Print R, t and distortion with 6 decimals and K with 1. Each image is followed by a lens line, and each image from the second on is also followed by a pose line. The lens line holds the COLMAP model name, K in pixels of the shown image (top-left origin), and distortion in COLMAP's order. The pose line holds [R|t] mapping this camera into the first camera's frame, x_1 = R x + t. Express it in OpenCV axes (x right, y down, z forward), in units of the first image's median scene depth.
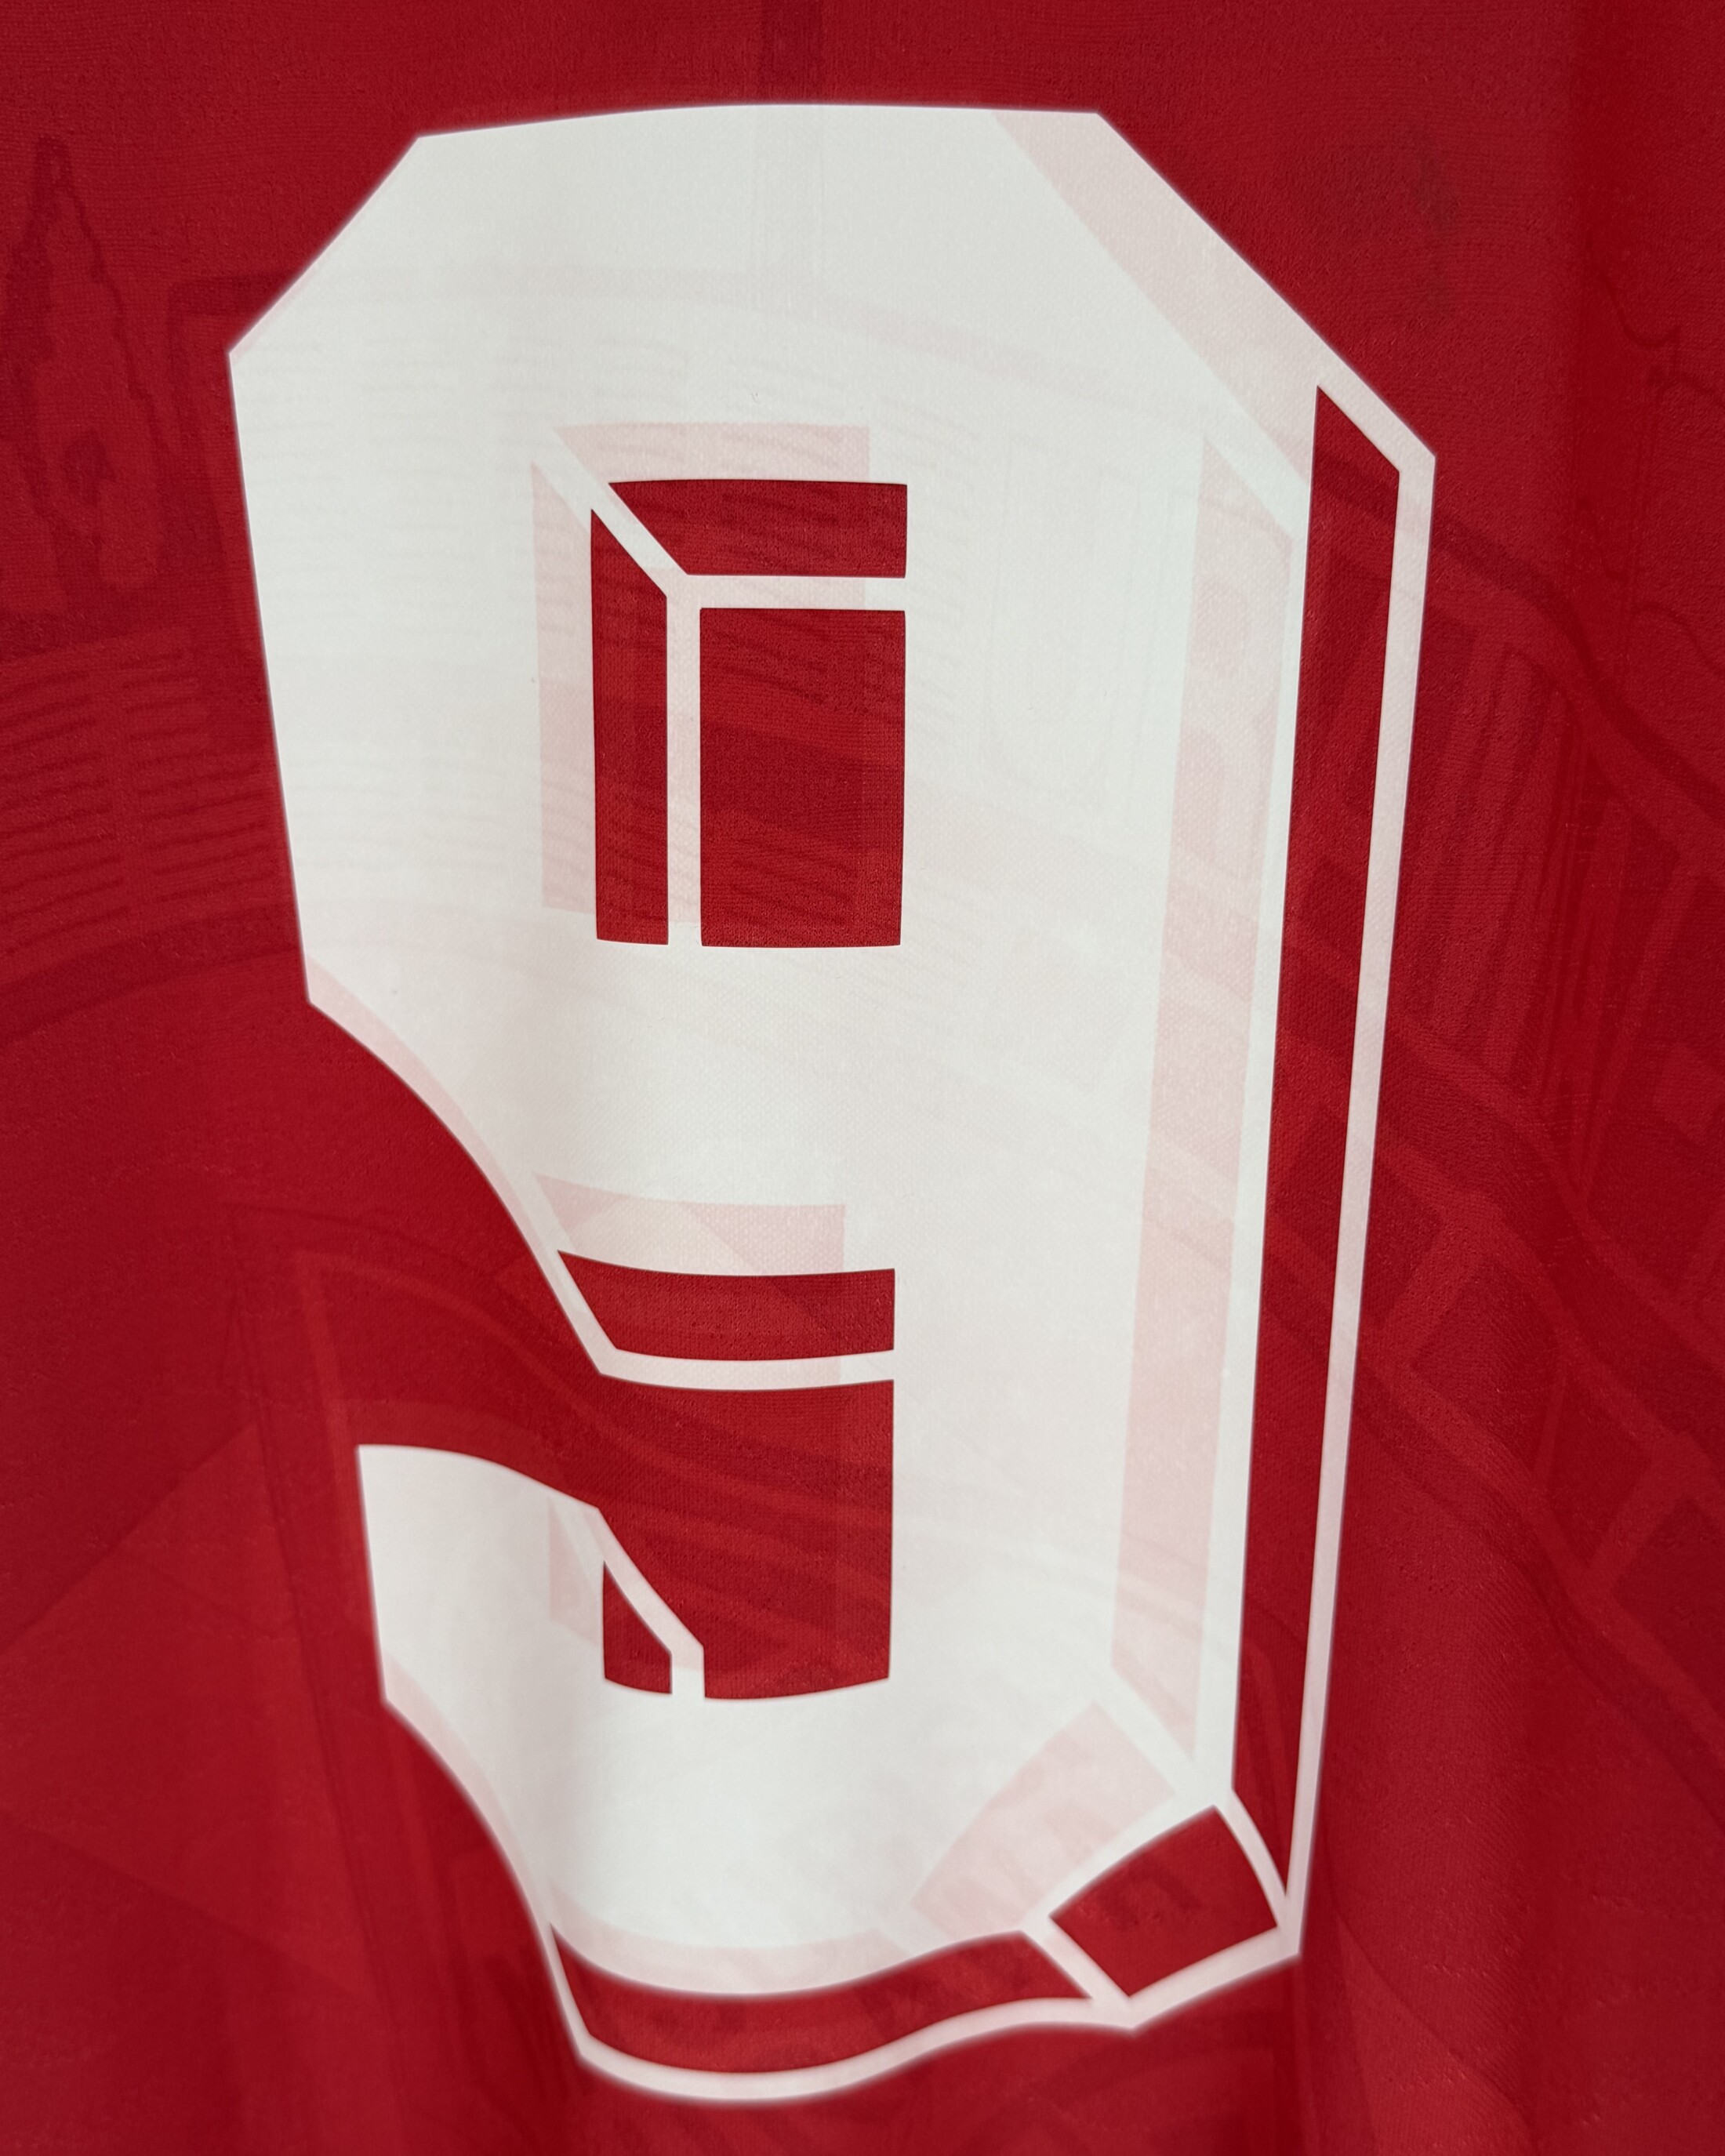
lens RADIAL K [[2077.4, 0, 862.5], [0, 2077.4, 1078.0], [0, 0, 1]] dist [0.043032, -0.009090]
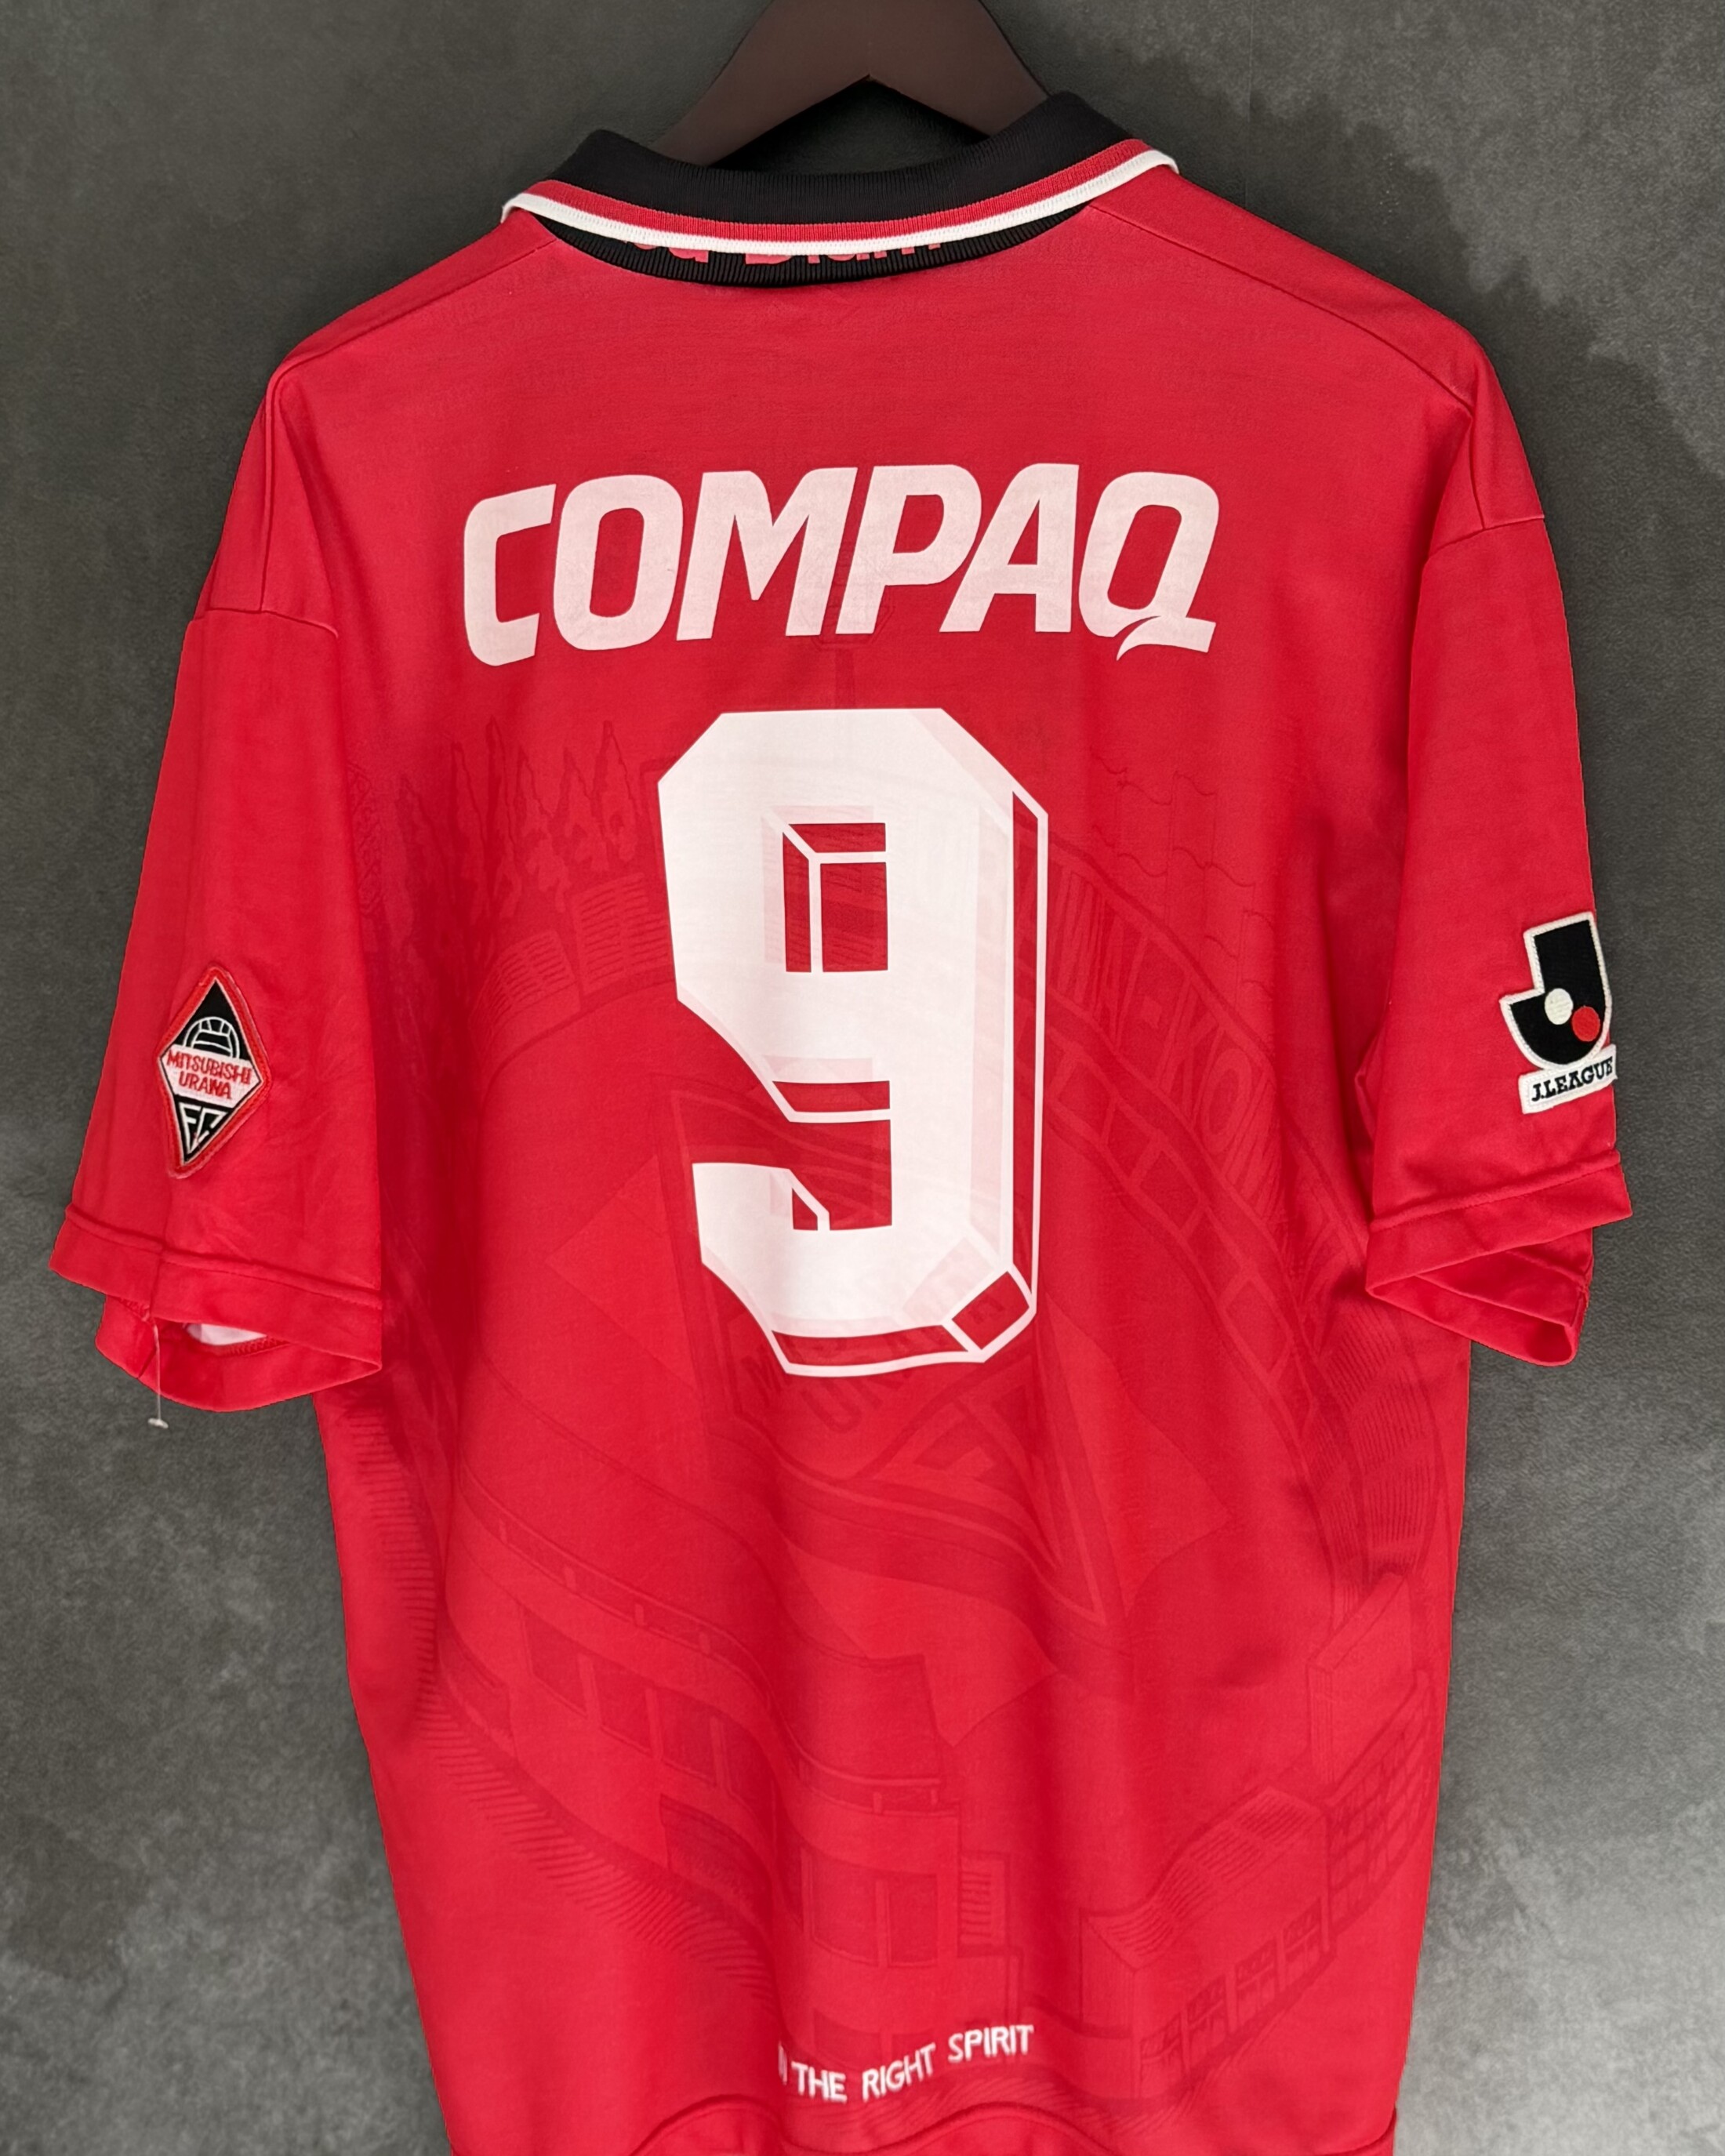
lens RADIAL K [[2077.4, 0, 862.5], [0, 2077.4, 1078.0], [0, 0, 1]] dist [0.043032, -0.009090]
pose [[0.998911, -0.033860, 0.032108, -0.116161], [0.035235, 0.998442, -0.043274, 0.213122], [-0.030593, 0.044358, 0.998547, -1.930496]]
